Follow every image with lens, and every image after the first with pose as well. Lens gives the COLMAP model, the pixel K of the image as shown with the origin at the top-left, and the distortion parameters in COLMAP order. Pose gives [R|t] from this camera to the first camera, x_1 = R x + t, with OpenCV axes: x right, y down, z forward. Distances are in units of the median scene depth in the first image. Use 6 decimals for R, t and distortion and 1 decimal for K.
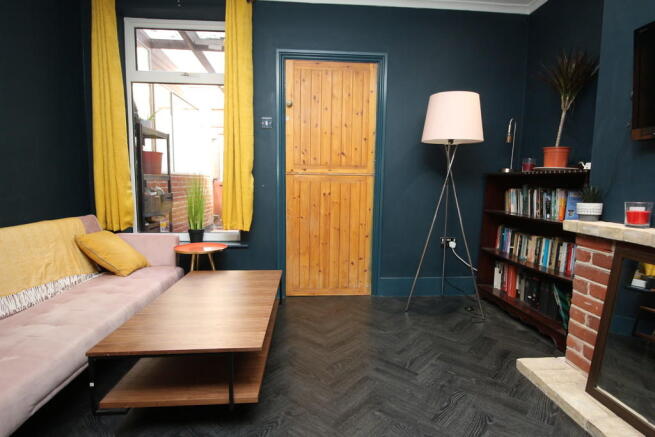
lens RADIAL K [[341.7, 0, 335.3], [0, 341.7, 219.9], [0, 0, 1]] dist [0.001350, -0.009283]
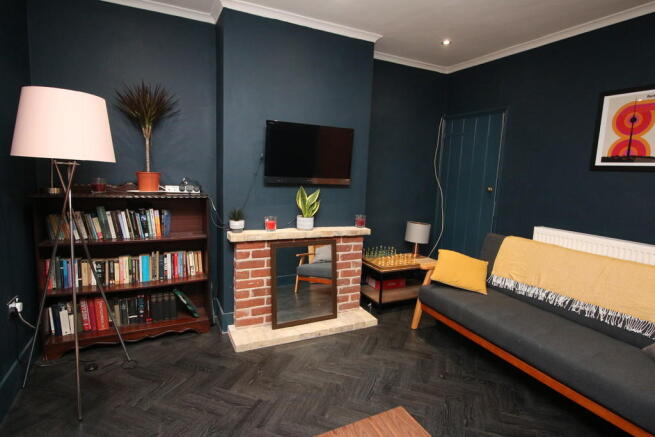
lens RADIAL K [[341.7, 0, 331.6], [0, 341.7, 219.0], [0, 0, 1]] dist [0.001350, -0.009283]
pose [[-0.371780, -0.153633, 0.915520, -0.533829], [0.057762, 0.980471, 0.187989, -0.214784], [-0.926522, 0.122773, -0.355645, 0.790062]]
